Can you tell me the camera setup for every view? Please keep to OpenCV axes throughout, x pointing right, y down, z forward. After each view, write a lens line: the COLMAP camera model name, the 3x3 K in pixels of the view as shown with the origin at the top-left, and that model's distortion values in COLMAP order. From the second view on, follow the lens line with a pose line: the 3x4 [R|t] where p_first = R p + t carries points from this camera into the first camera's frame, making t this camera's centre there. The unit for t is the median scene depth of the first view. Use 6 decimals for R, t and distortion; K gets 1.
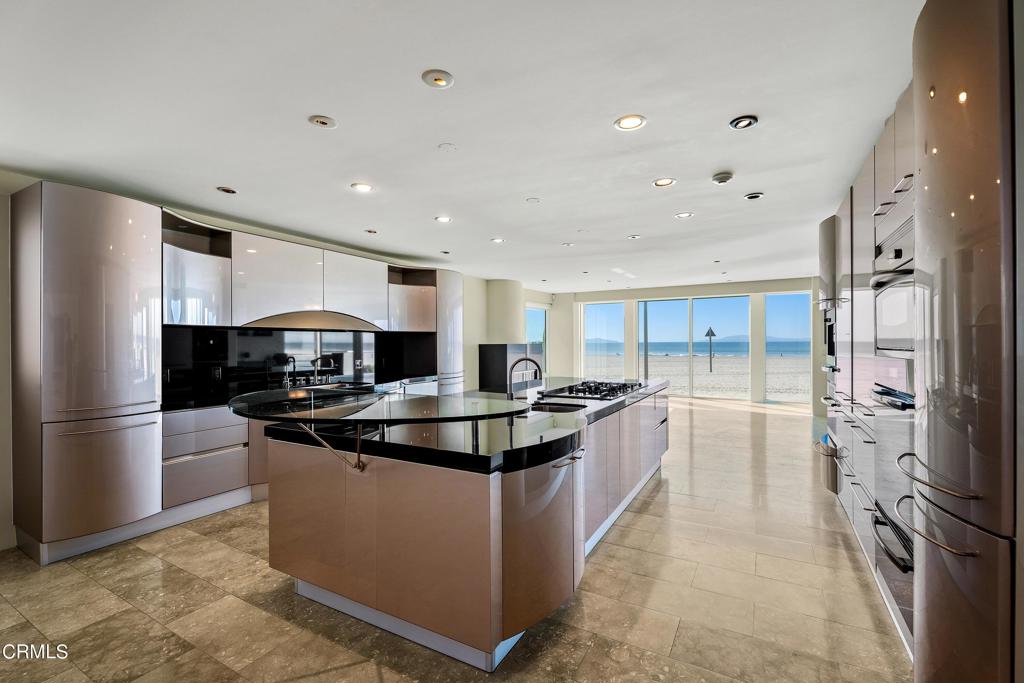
lens RADIAL K [[441.5, 0, 517.9], [0, 441.5, 342.2], [0, 0, 1]] dist [-0.003403, -0.000875]
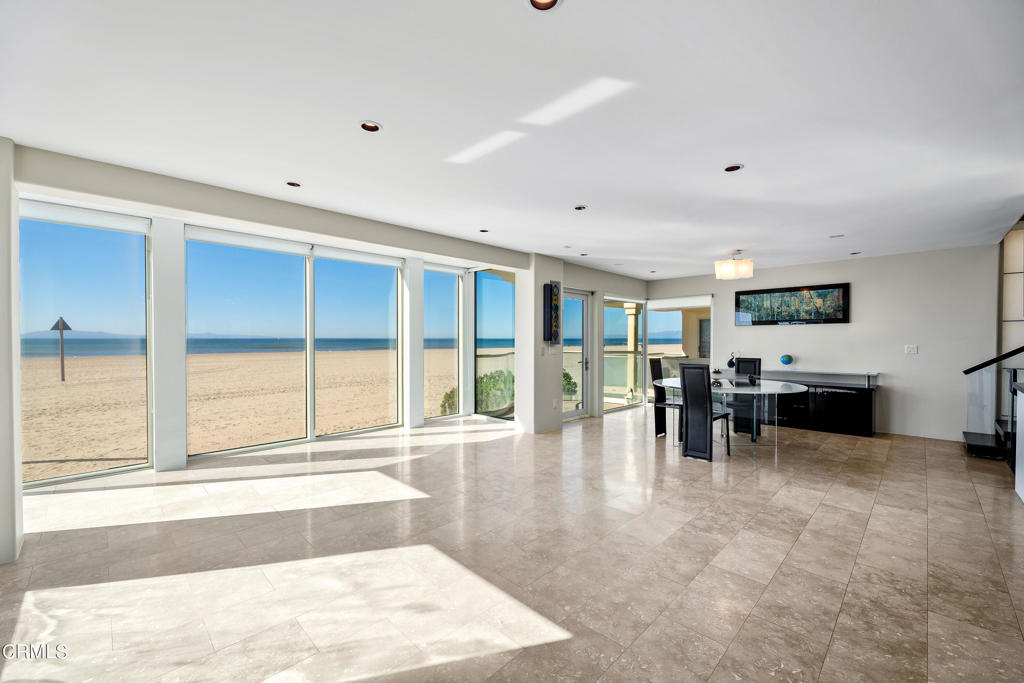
lens RADIAL K [[415.6, 0, 512.0], [0, 415.6, 341.5], [0, 0, 1]] dist [0.002420, -0.004464]
pose [[0.265822, -0.001902, 0.964020, -0.058758], [-0.002464, 0.999993, 0.002652, 0.006207], [-0.964019, -0.003080, 0.265816, 1.379217]]
